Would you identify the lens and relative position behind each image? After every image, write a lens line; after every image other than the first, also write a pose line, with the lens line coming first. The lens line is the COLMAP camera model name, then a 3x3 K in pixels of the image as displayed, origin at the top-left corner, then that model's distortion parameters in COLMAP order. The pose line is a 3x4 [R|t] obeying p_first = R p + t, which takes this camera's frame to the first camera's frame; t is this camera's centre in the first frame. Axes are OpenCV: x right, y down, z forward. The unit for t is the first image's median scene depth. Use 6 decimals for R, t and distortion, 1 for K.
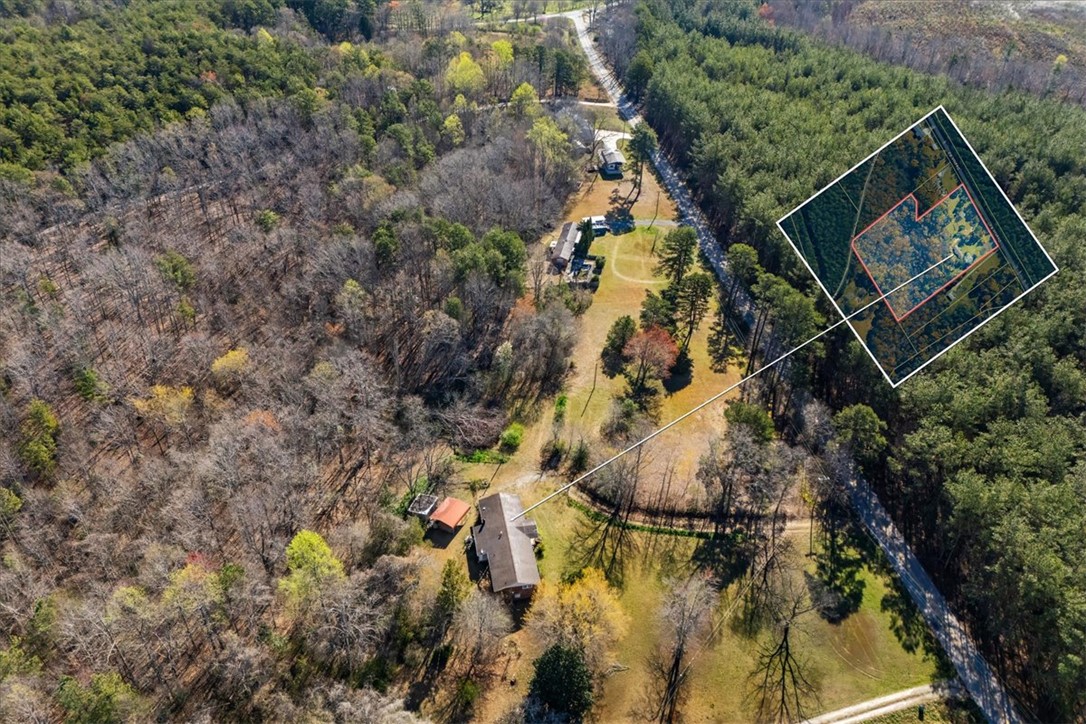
lens RADIAL K [[799.4, 0, 543.0], [0, 799.4, 362.0], [0, 0, 1]] dist [0.082700, -0.080762]
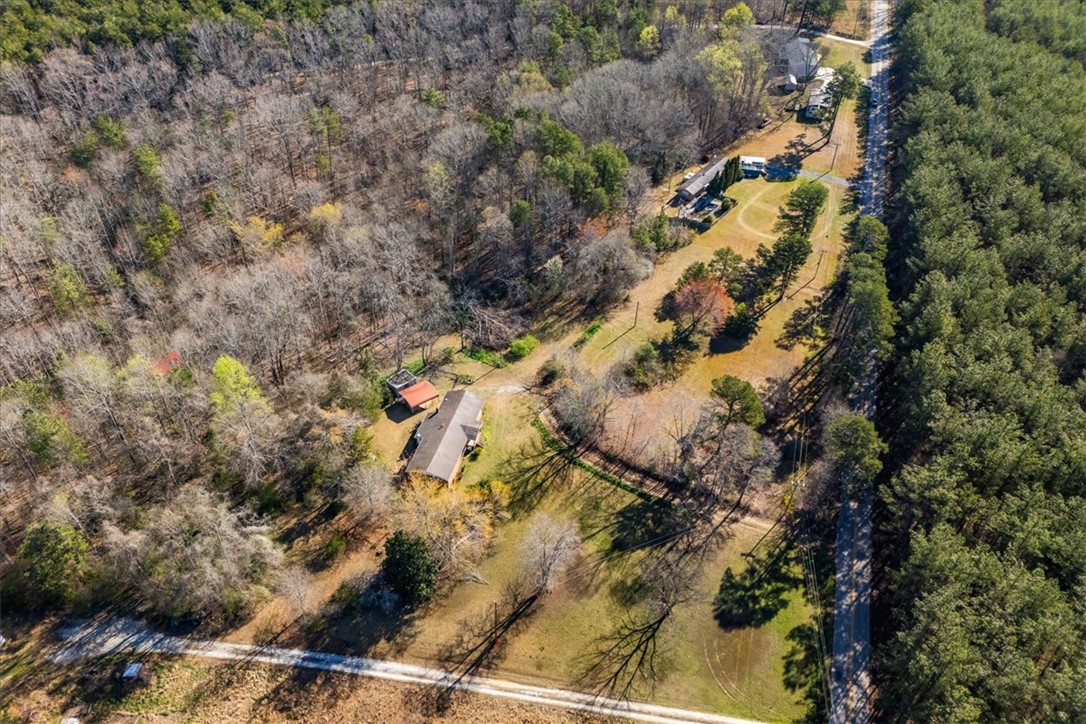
lens RADIAL K [[812.7, 0, 544.7], [0, 812.7, 334.6], [0, 0, 1]] dist [0.089500, -0.100049]
pose [[0.902541, 0.270829, -0.334771, 0.342725], [-0.250645, 0.962585, 0.102992, -0.035788], [0.350139, -0.009046, 0.936654, 0.054309]]
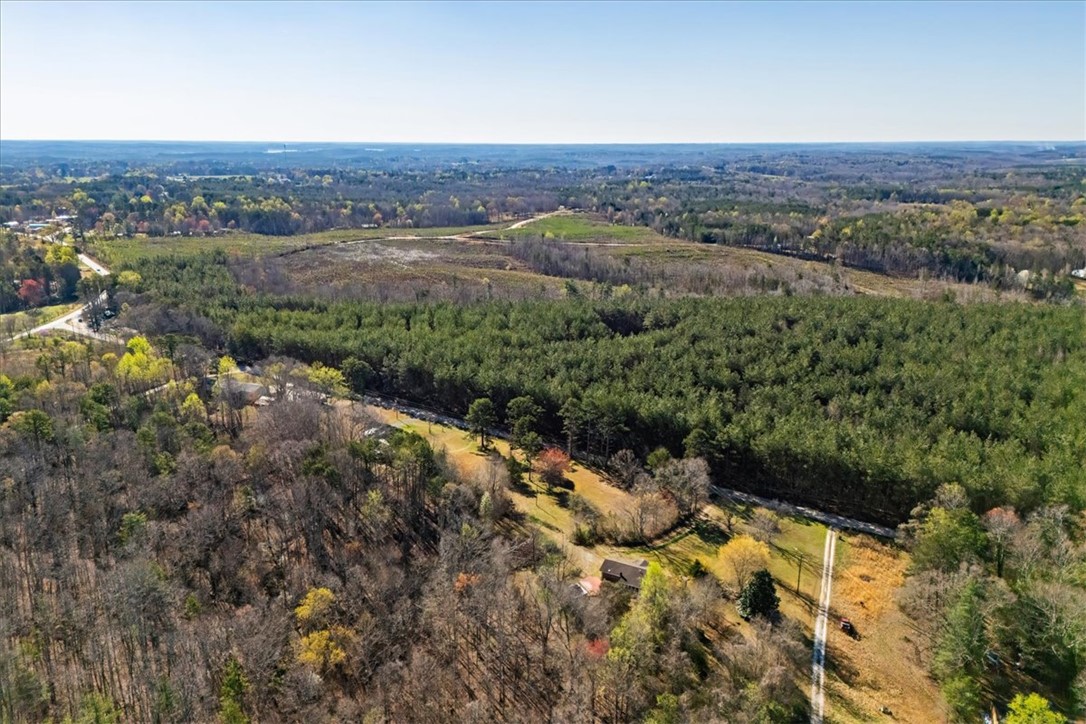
lens RADIAL K [[799.4, 0, 543.0], [0, 799.4, 362.0], [0, 0, 1]] dist [0.082700, -0.080762]
pose [[0.636465, -0.227264, 0.737064, -0.988515], [0.452281, 0.884039, -0.117969, -0.019173], [-0.624784, 0.408444, 0.665447, 0.016206]]
